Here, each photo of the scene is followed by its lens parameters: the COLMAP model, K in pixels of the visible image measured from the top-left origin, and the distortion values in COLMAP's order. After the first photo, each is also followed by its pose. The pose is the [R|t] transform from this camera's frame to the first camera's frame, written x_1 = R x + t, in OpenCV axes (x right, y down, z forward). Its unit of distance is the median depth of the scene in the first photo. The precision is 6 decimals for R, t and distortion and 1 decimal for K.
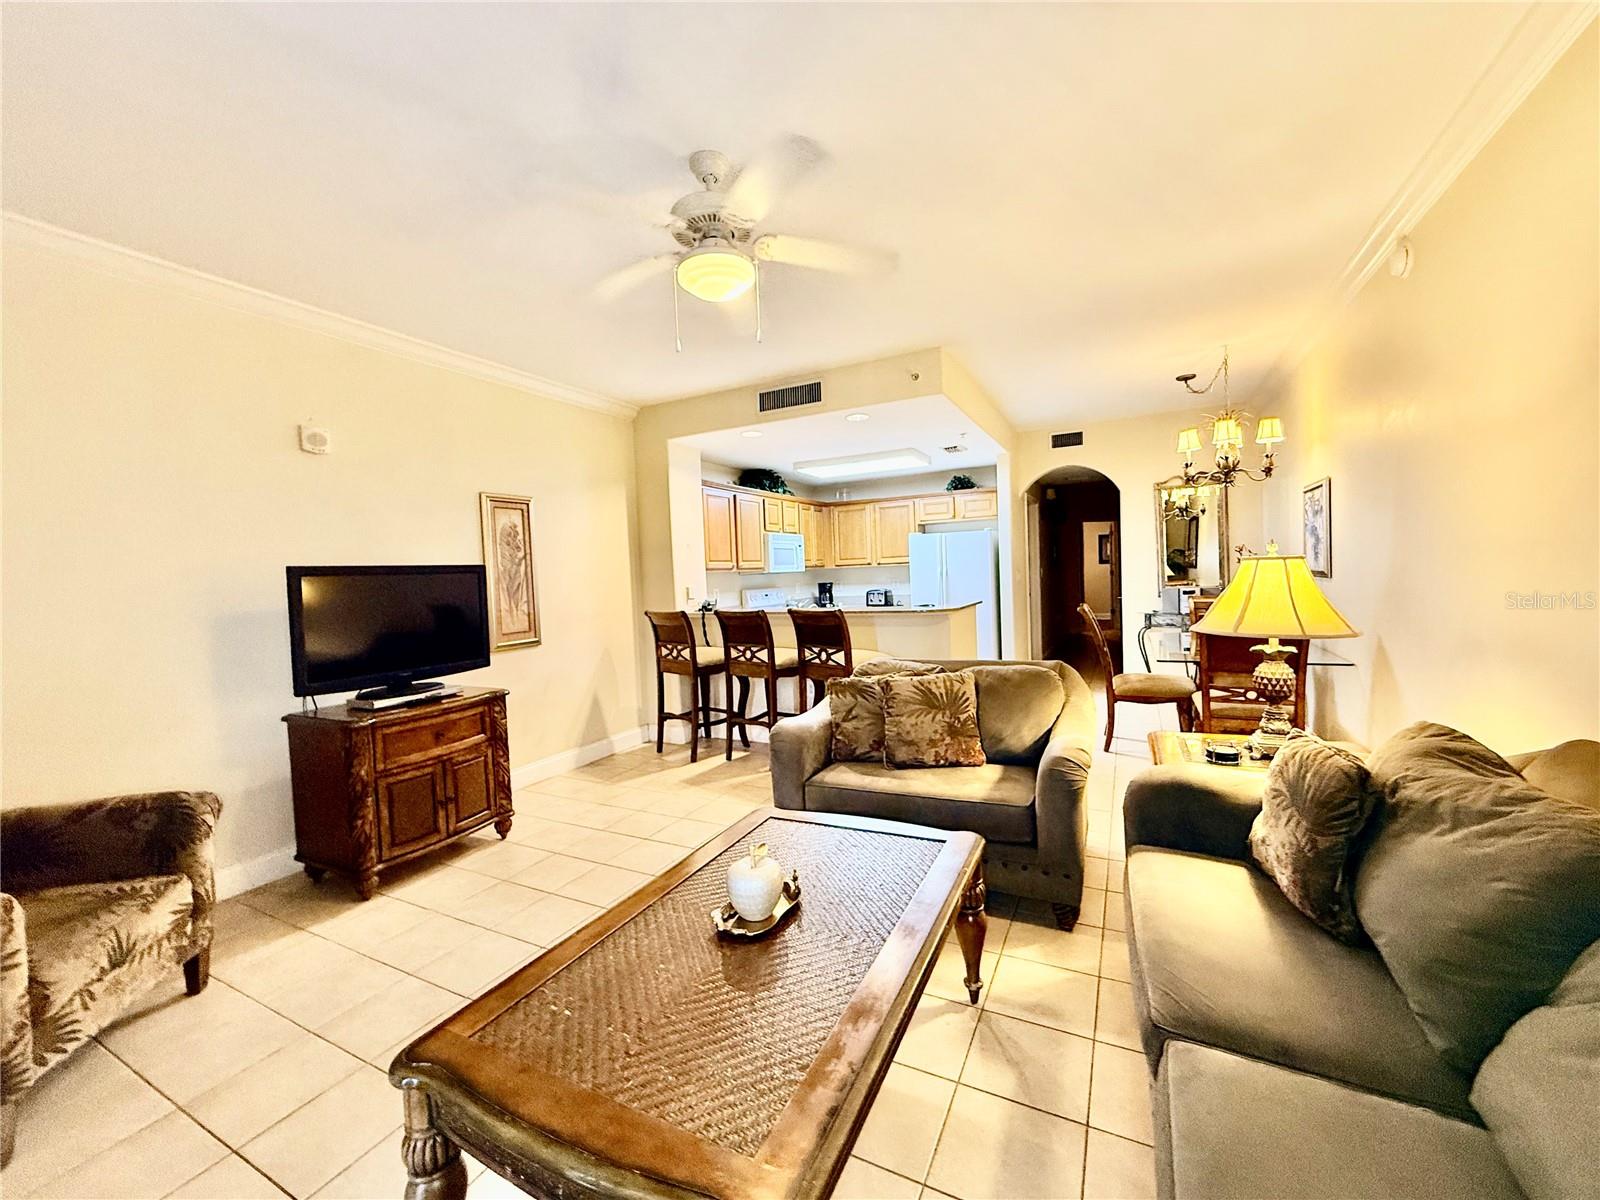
lens RADIAL K [[639.5, 0, 784.9], [0, 639.5, 600.0], [0, 0, 1]] dist [0.000903, 0.000281]
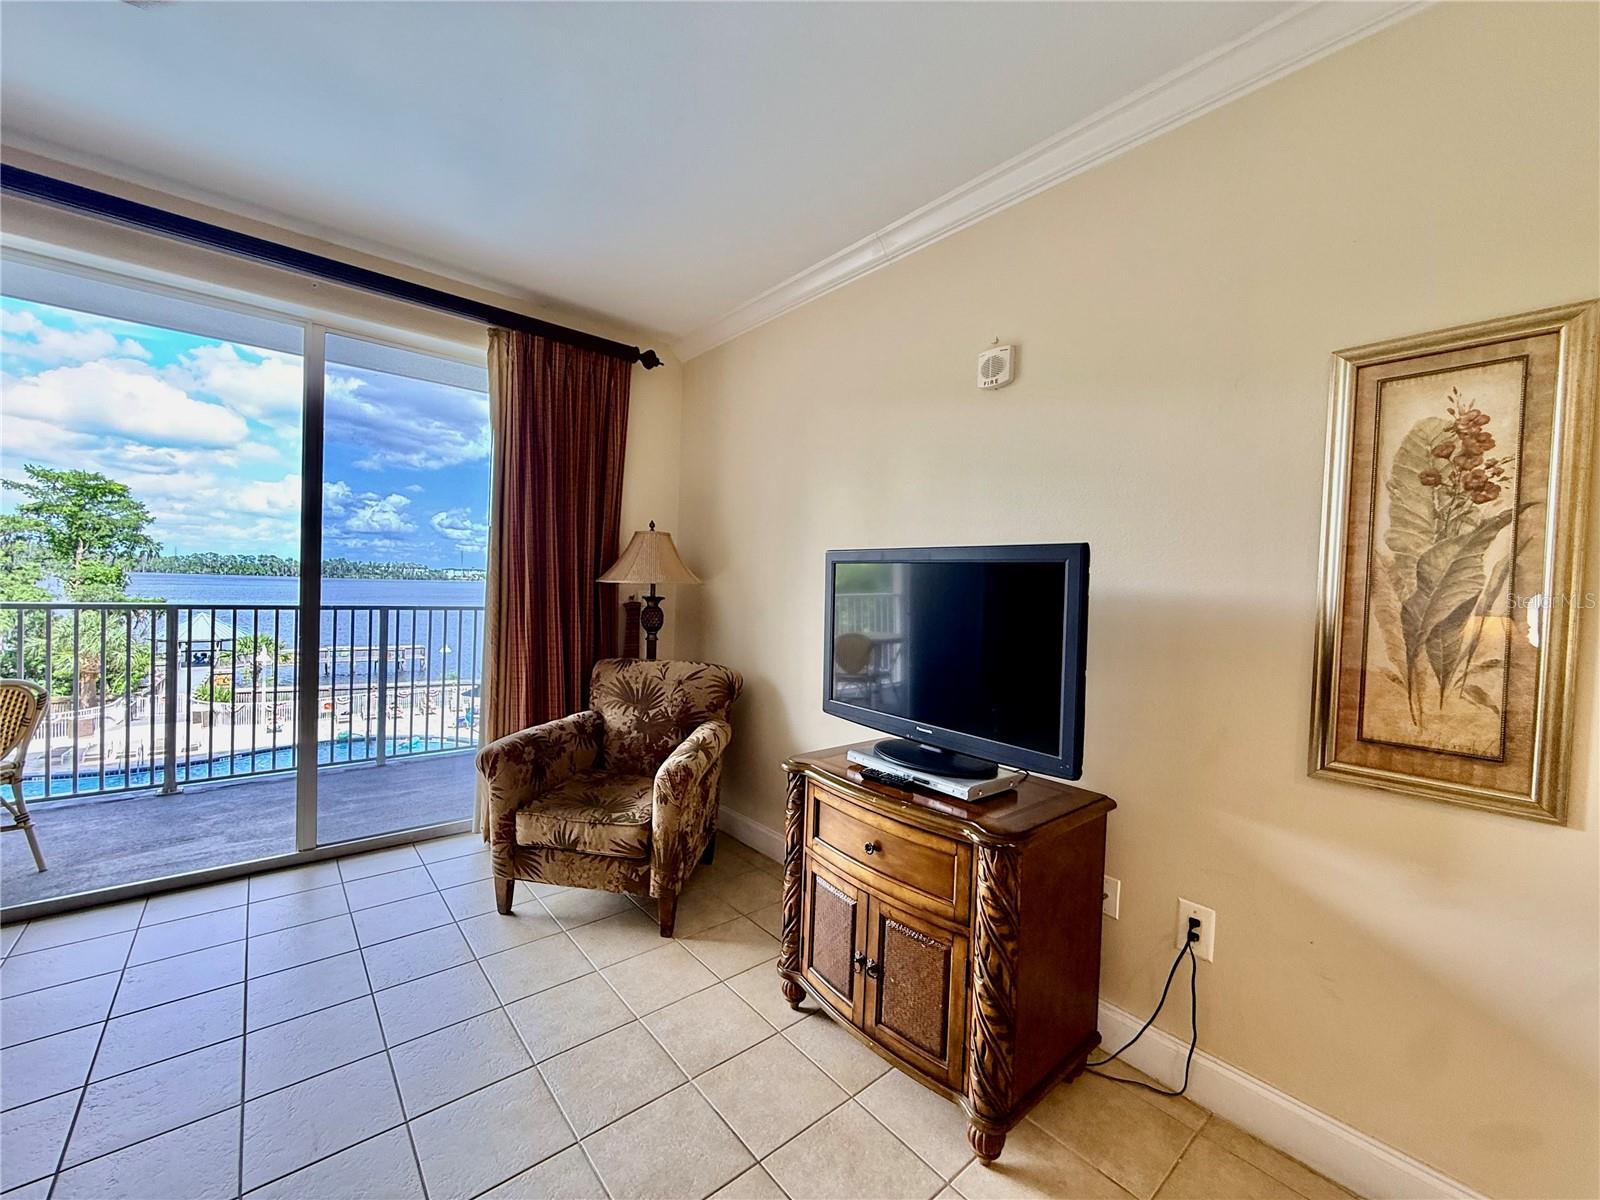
lens RADIAL K [[639.5, 0, 799.0], [0, 639.5, 593.3], [0, 0, 1]] dist [0.000903, 0.000281]
pose [[-0.372526, 0.038996, -0.927202, -0.001204], [-0.057456, 0.996231, 0.064983, -0.019922], [0.926241, 0.077482, -0.368881, 0.512140]]
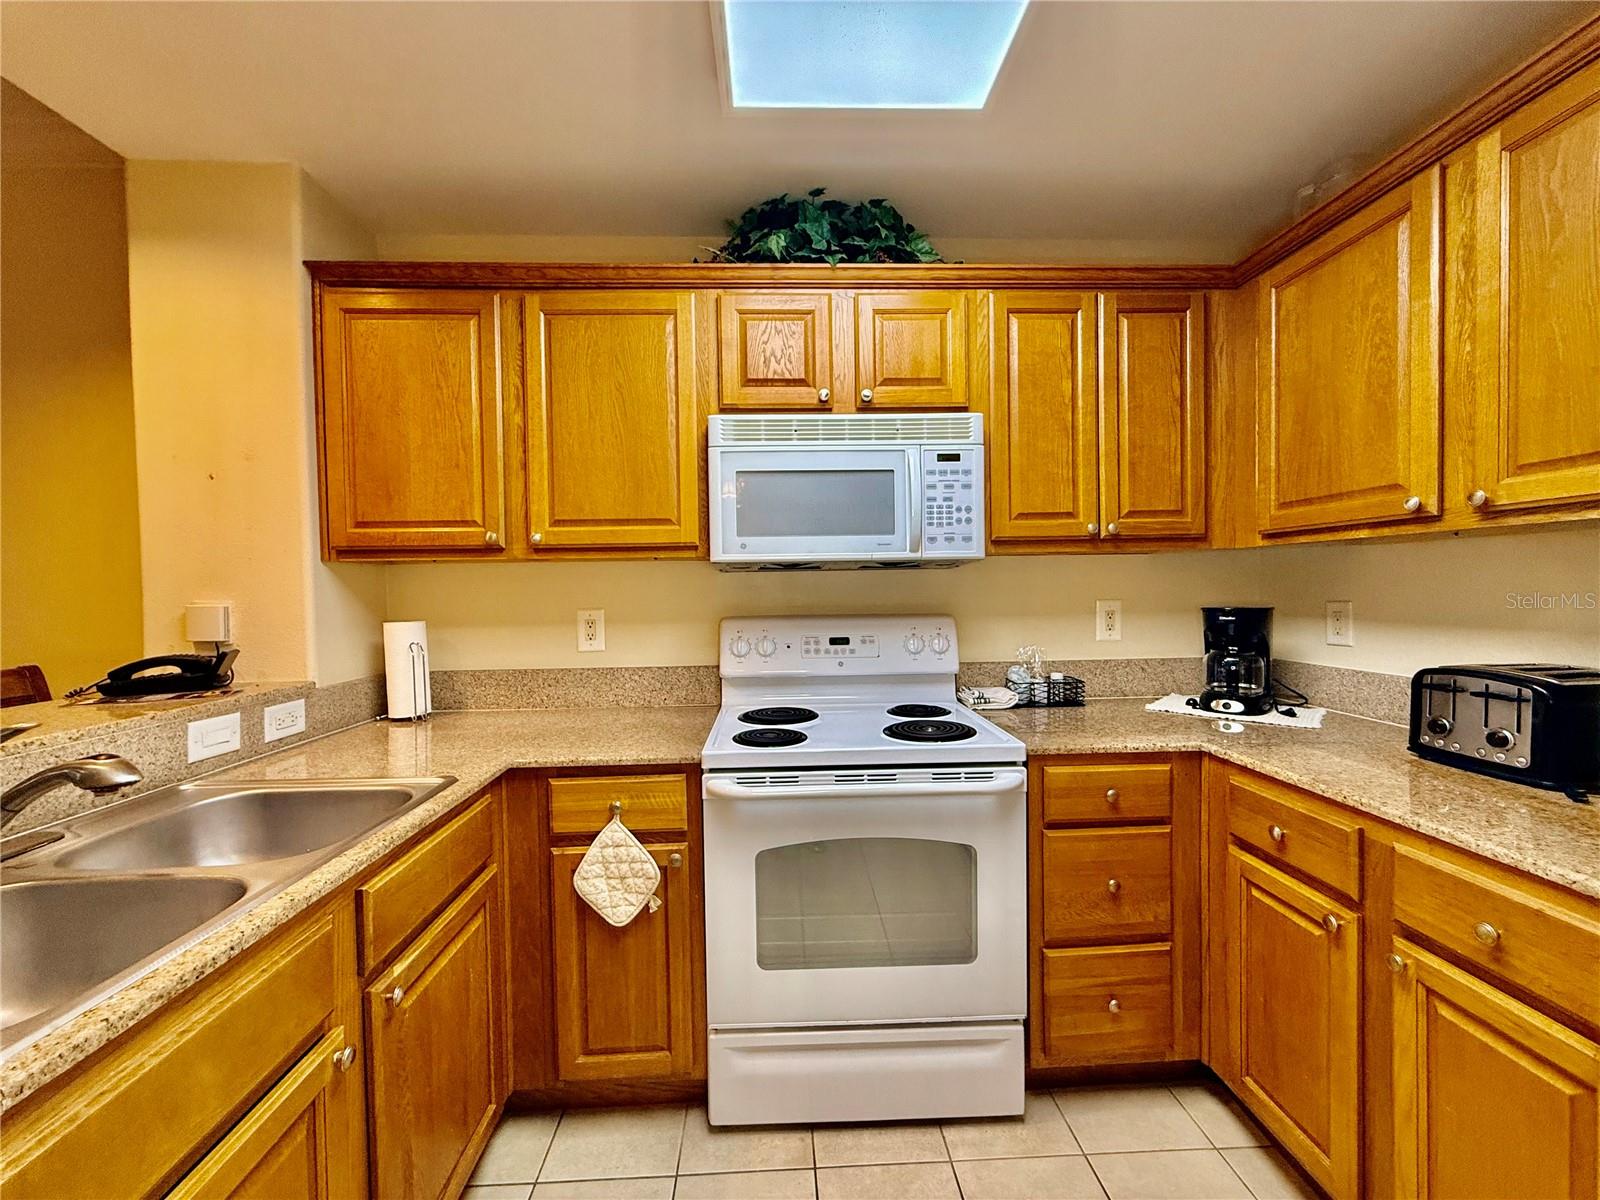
lens RADIAL K [[639.5, 0, 795.9], [0, 639.5, 599.9], [0, 0, 1]] dist [0.000903, 0.000281]
pose [[0.498364, 0.050369, -0.865503, 0.228551], [-0.041733, 0.998547, 0.034081, -0.037500], [0.865963, 0.019135, 0.499743, 0.882198]]
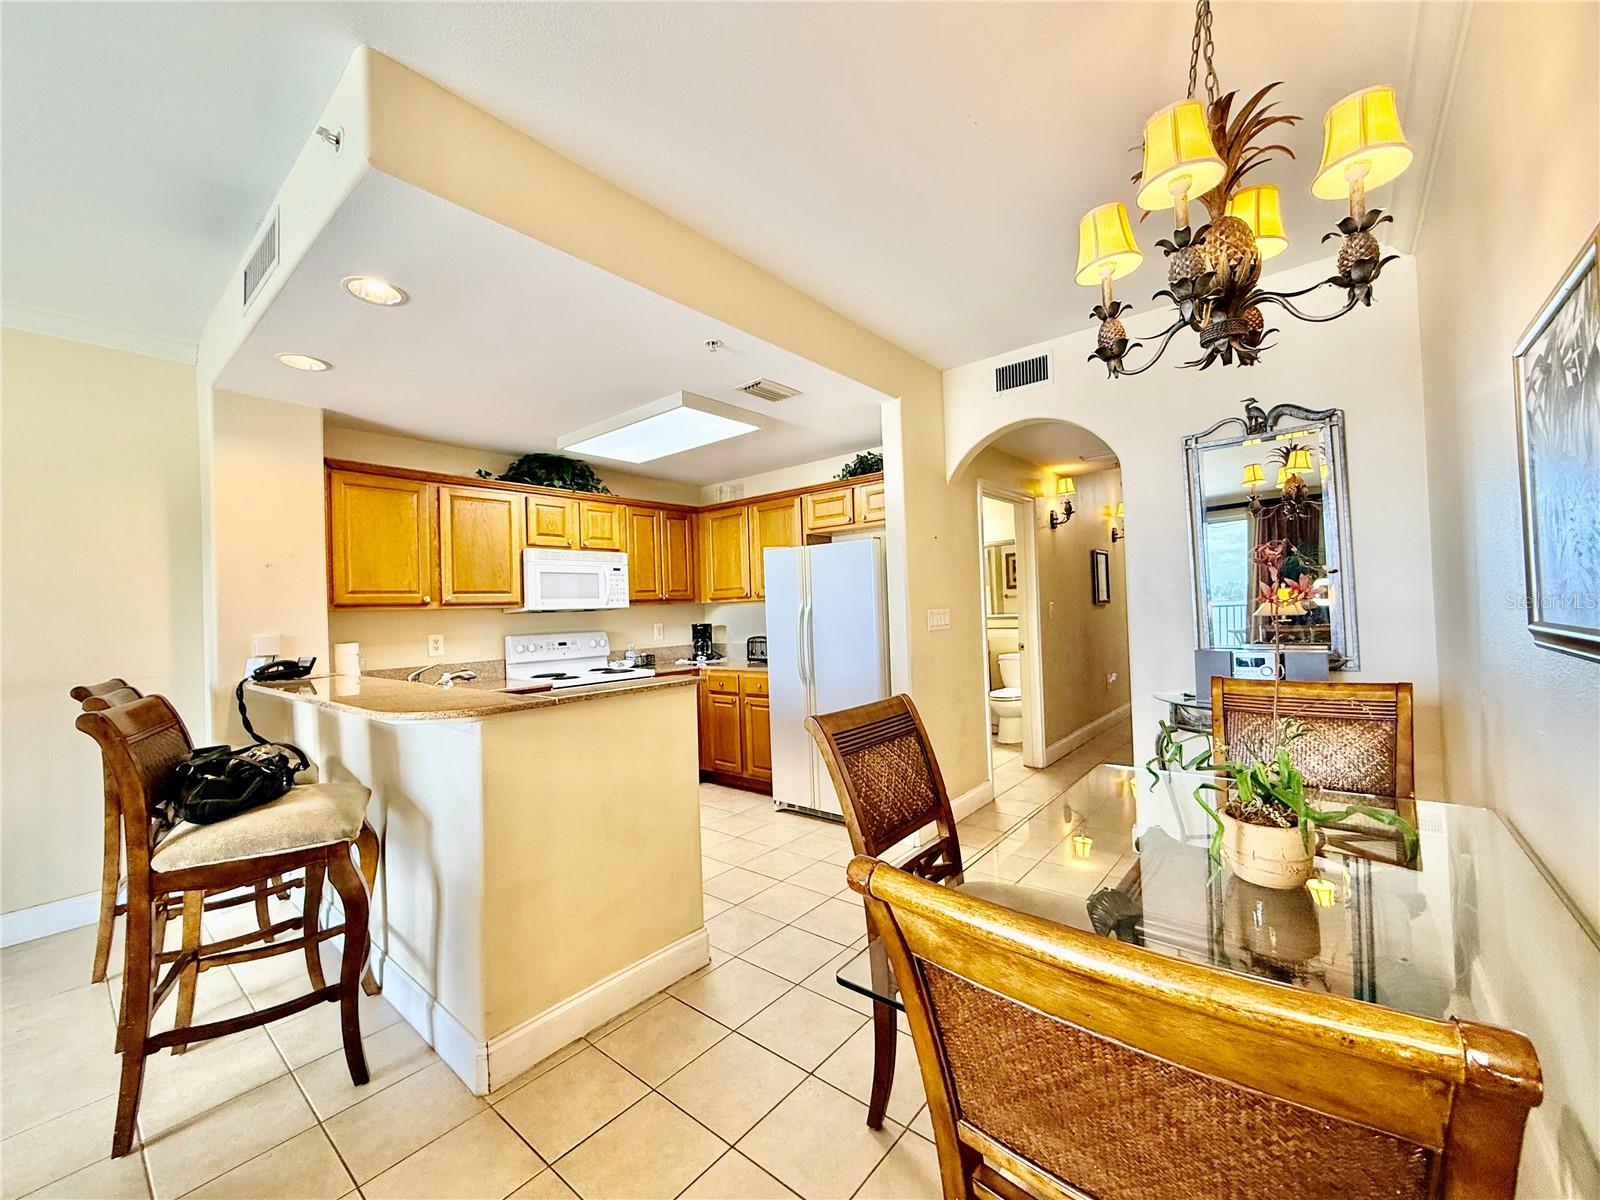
lens RADIAL K [[639.5, 0, 789.6], [0, 639.5, 602.0], [0, 0, 1]] dist [0.000903, 0.000281]
pose [[0.974385, 0.003768, -0.224856, 0.370788], [-0.014105, 0.998915, -0.044383, -0.026024], [0.224445, 0.046417, 0.973381, 0.426060]]
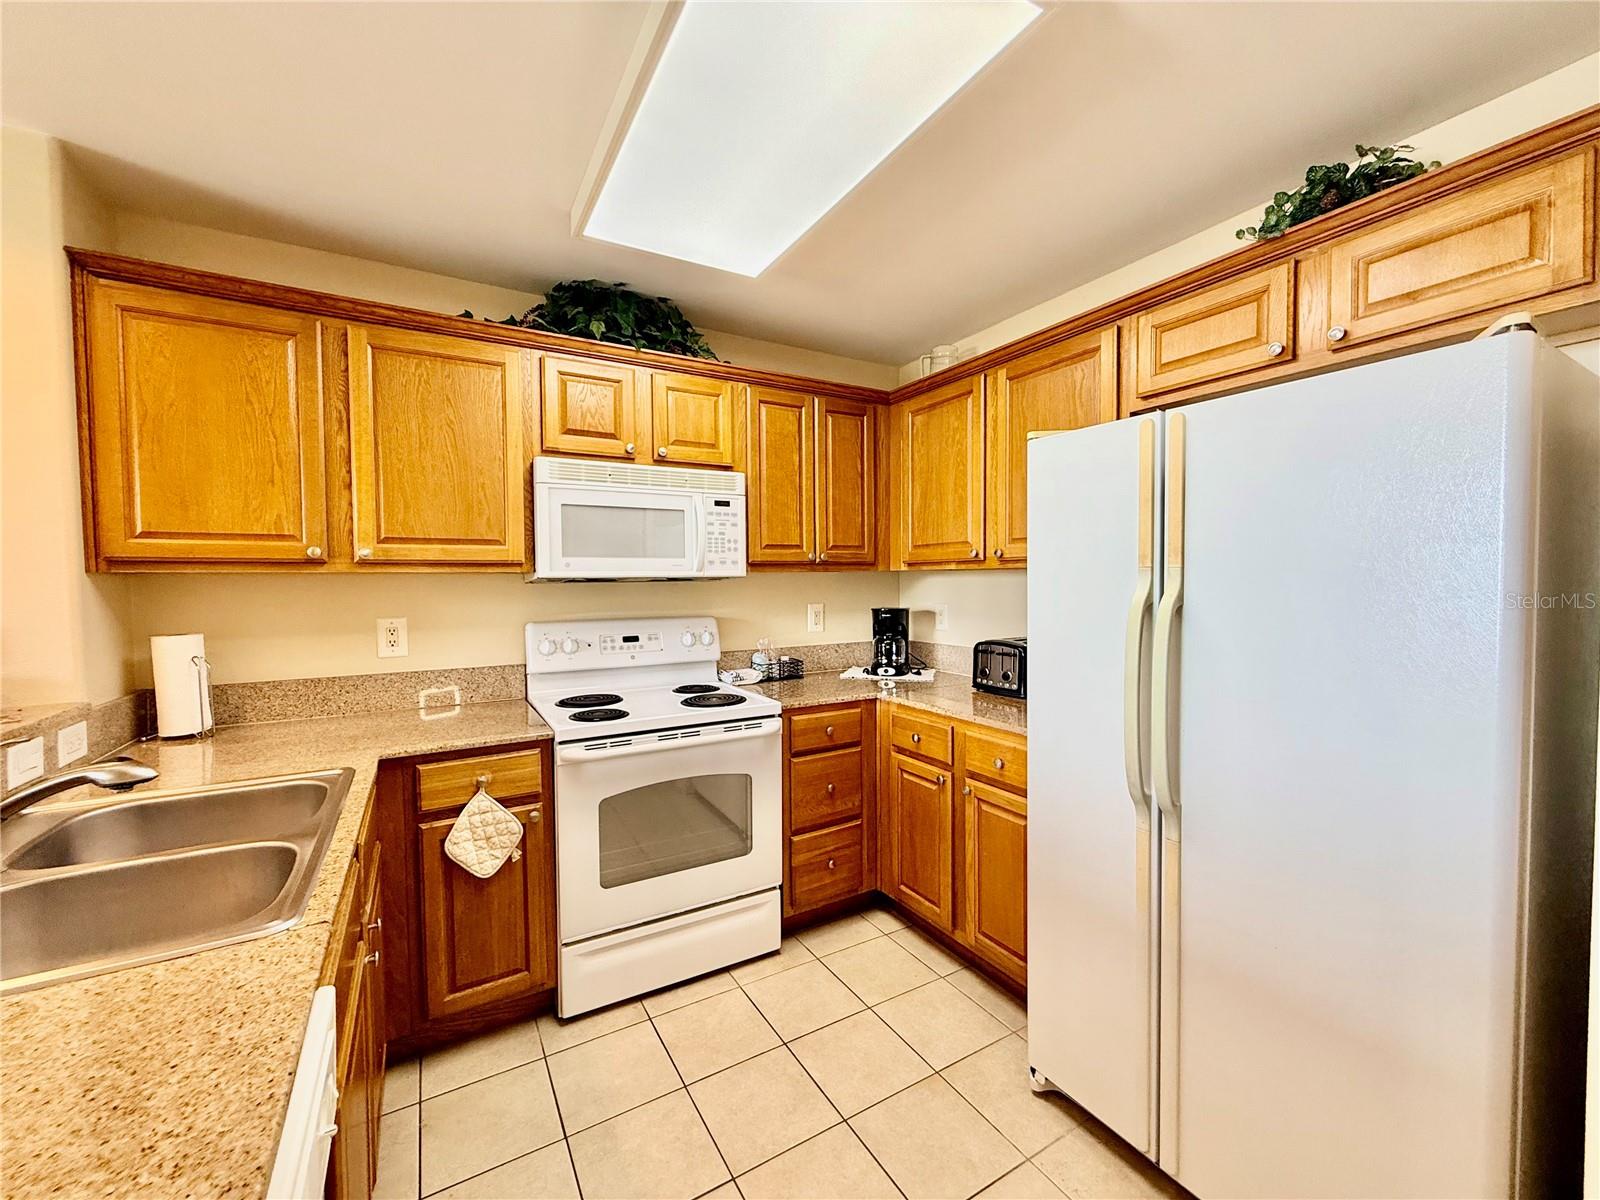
lens RADIAL K [[639.5, 0, 792.9], [0, 639.5, 600.4], [0, 0, 1]] dist [0.000903, 0.000281]
pose [[0.843255, 0.051541, -0.535036, 0.261417], [-0.048499, 0.998628, 0.019761, -0.043828], [0.535321, 0.009285, 0.844598, 0.779438]]
